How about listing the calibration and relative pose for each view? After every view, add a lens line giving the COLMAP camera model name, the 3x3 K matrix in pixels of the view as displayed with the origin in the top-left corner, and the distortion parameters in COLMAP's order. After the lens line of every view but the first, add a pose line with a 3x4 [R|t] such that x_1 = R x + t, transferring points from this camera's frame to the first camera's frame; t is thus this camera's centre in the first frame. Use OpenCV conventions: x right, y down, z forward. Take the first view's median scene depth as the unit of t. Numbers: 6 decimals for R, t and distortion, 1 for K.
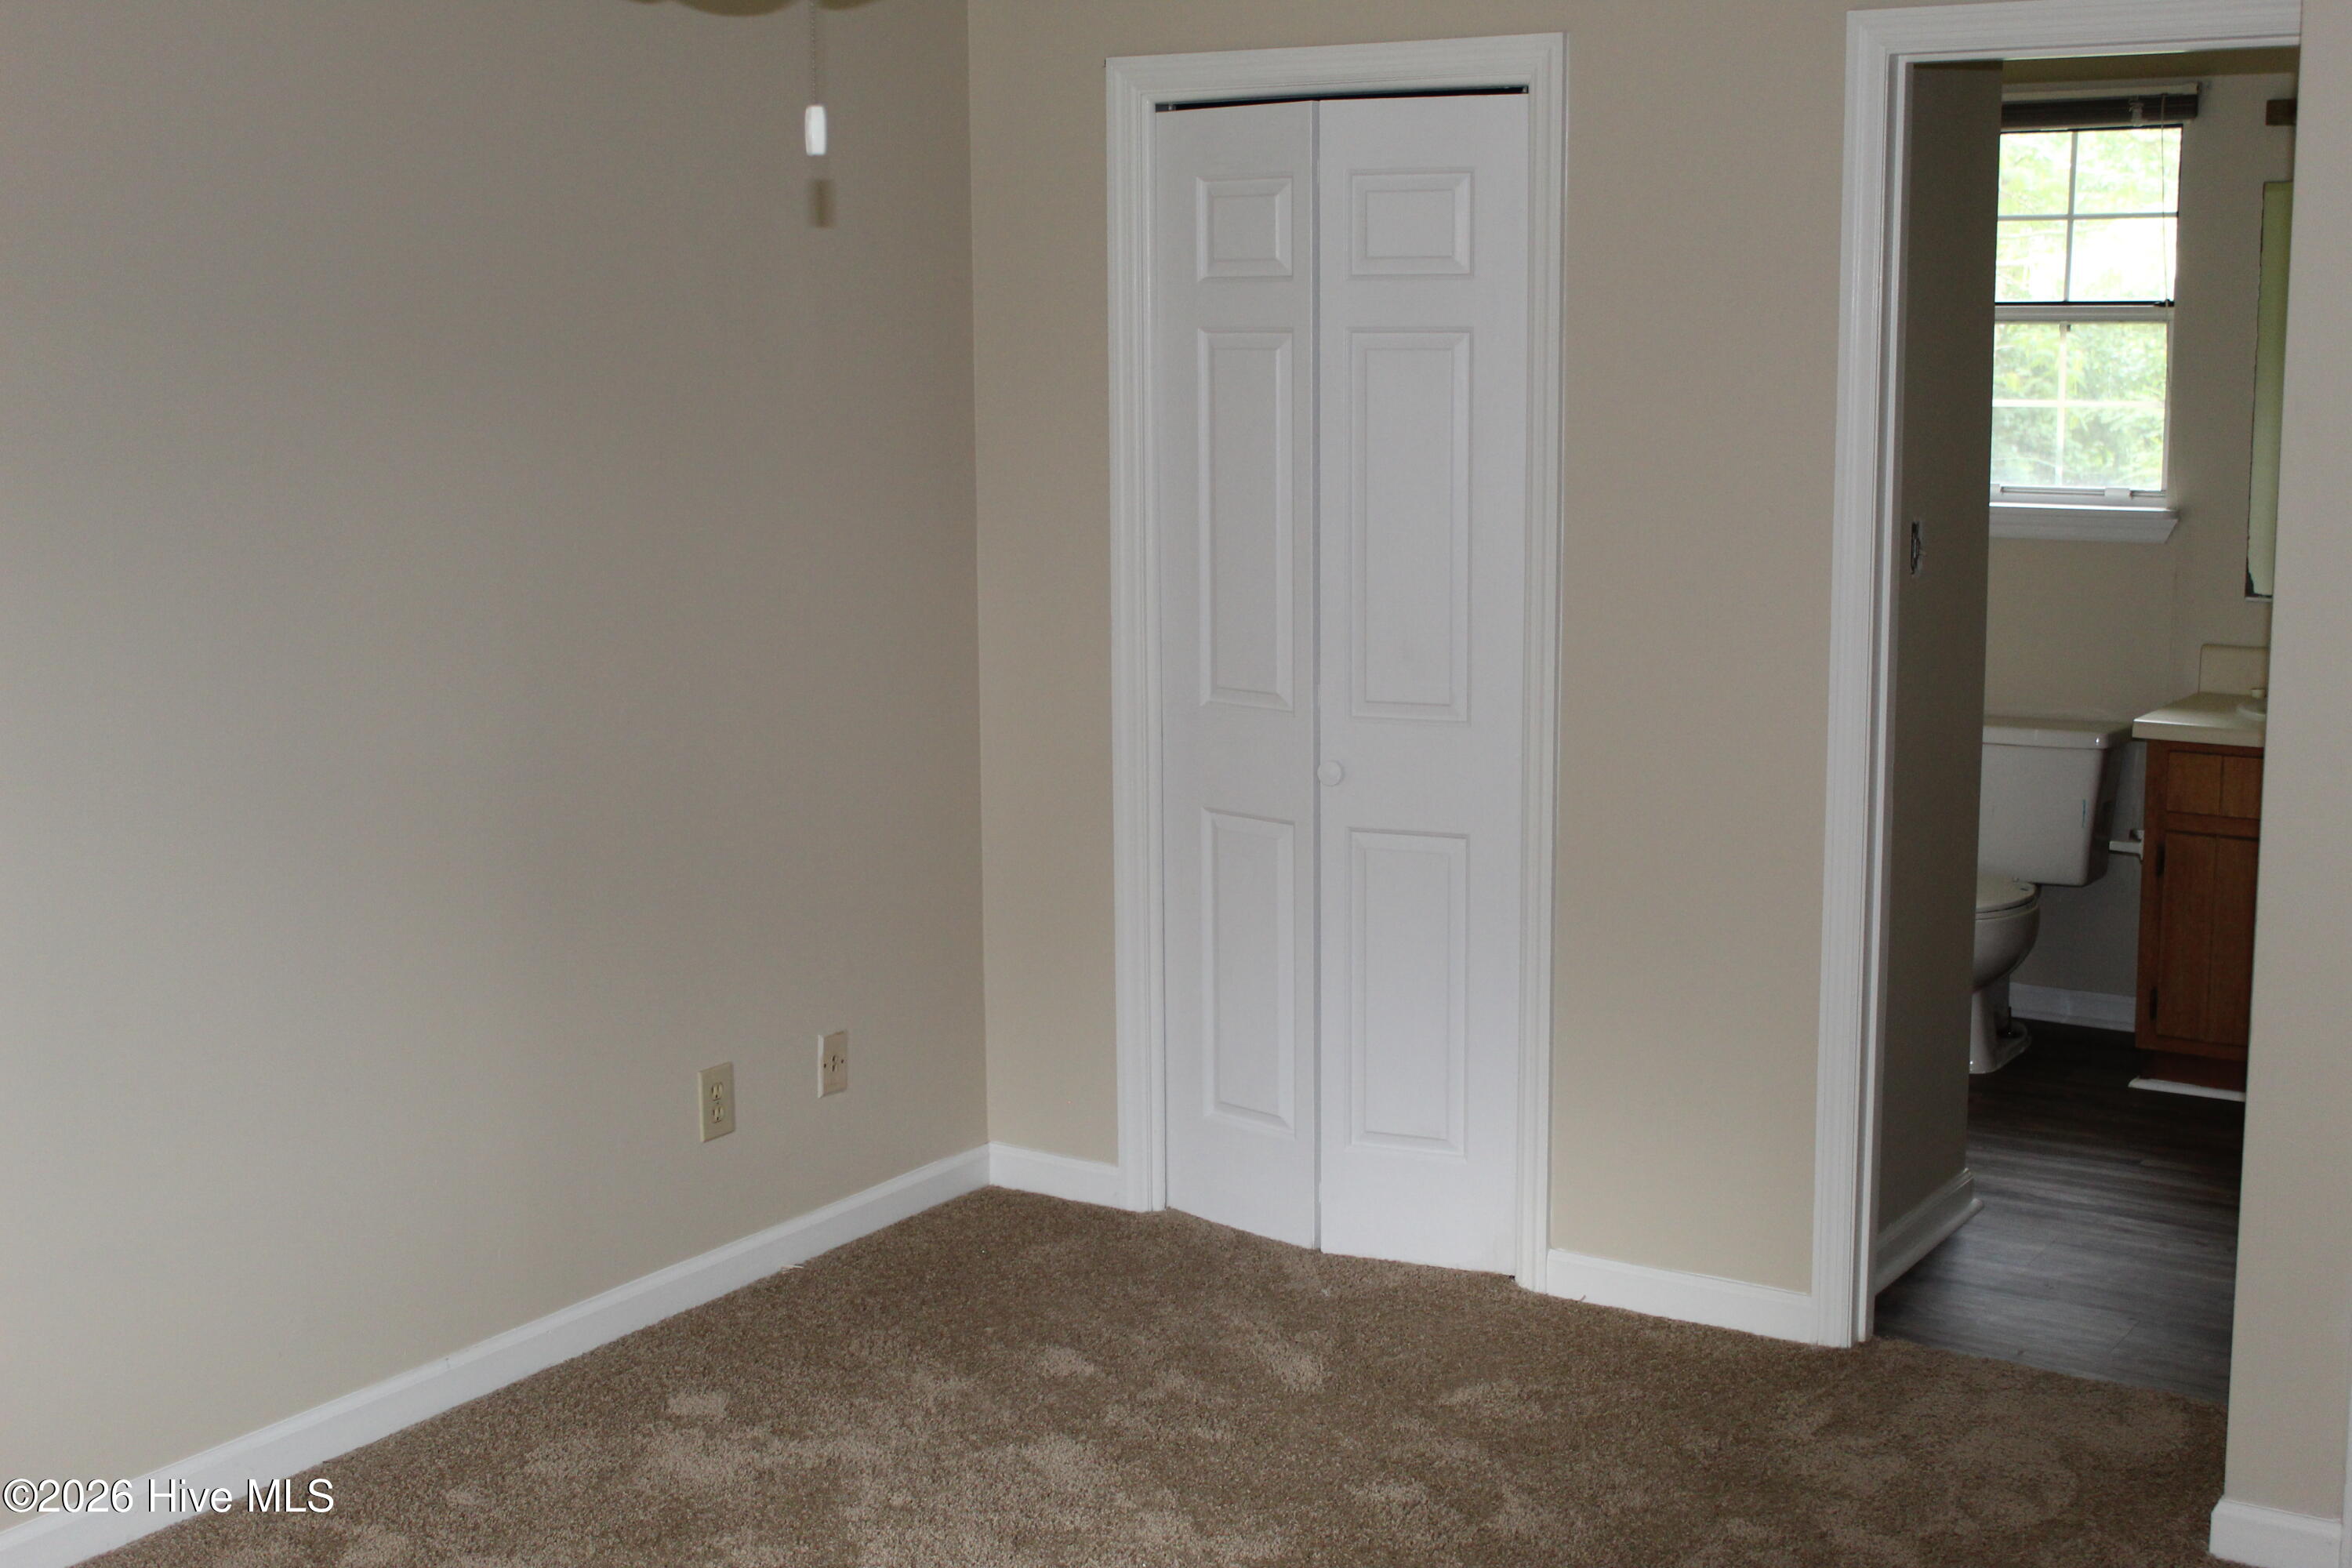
lens RADIAL K [[2916.3, 0, 1176.0], [0, 2916.3, 784.0], [0, 0, 1]] dist [-0.092870, 0.183167]
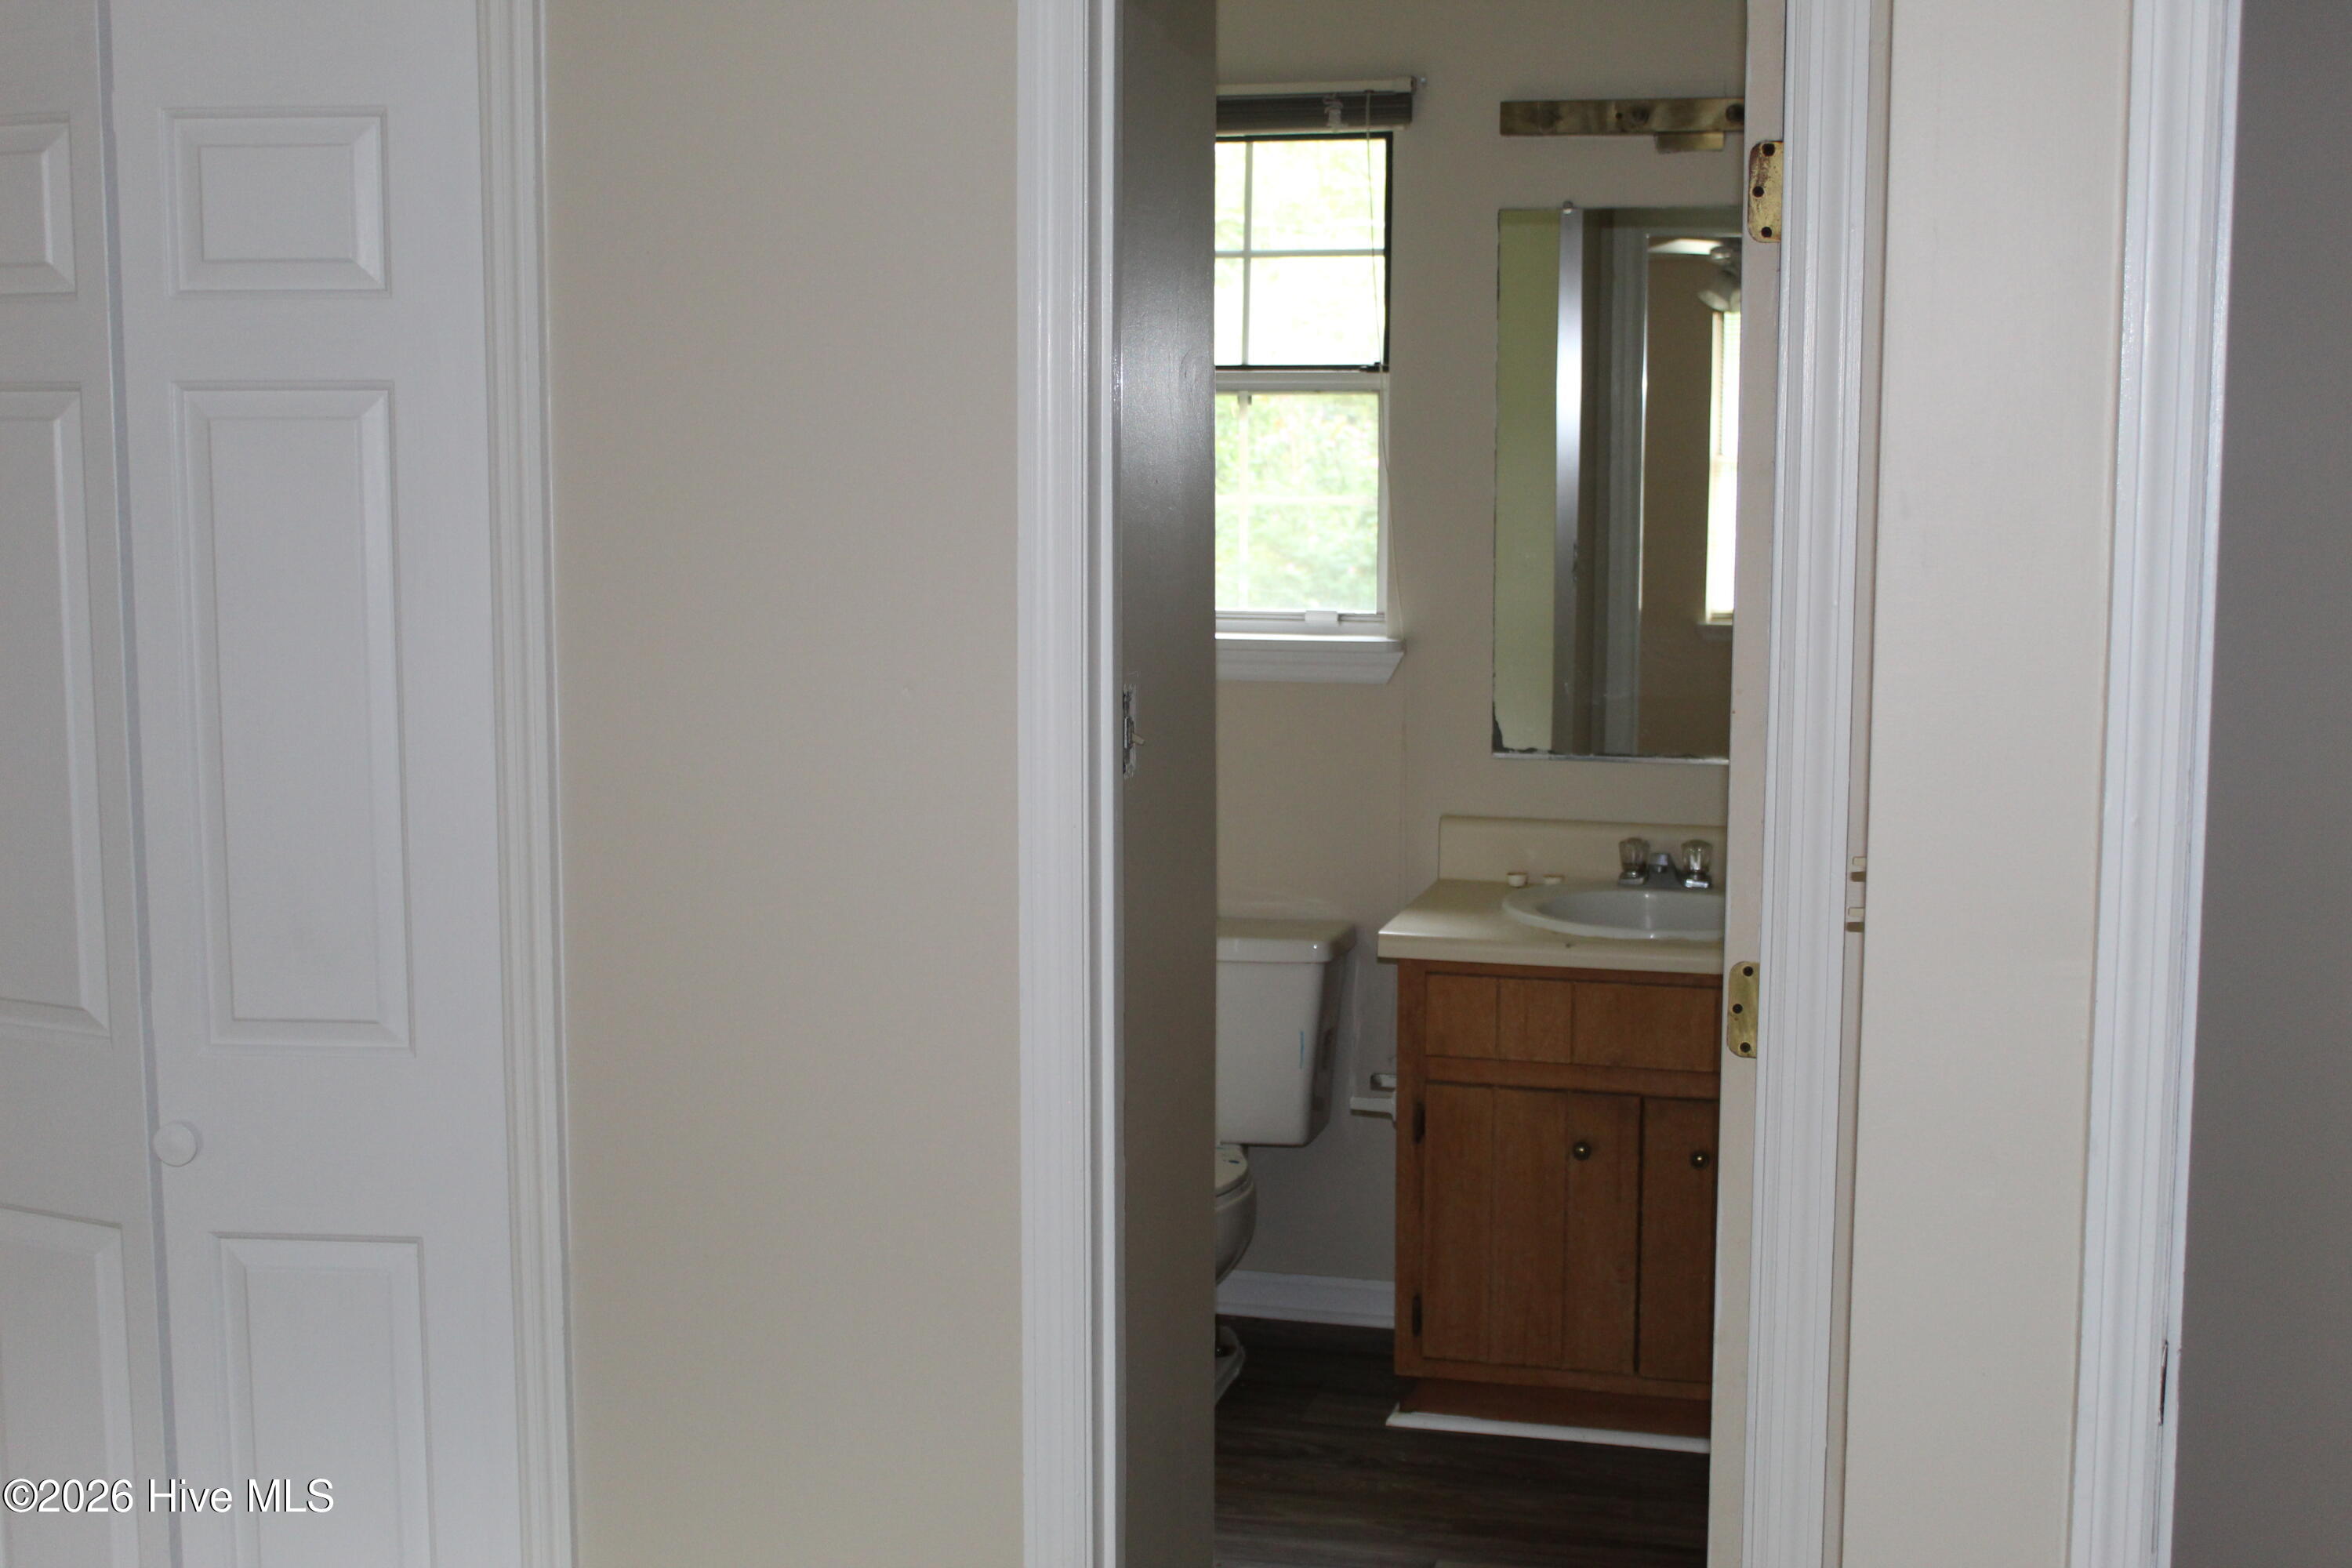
lens RADIAL K [[2916.3, 0, 1176.0], [0, 2916.3, 784.0], [0, 0, 1]] dist [-0.092870, 0.183167]
pose [[0.947981, -0.032364, 0.316677, 0.048606], [0.042222, 0.998812, -0.024314, -0.041892], [-0.315514, 0.036420, 0.948222, 0.303146]]
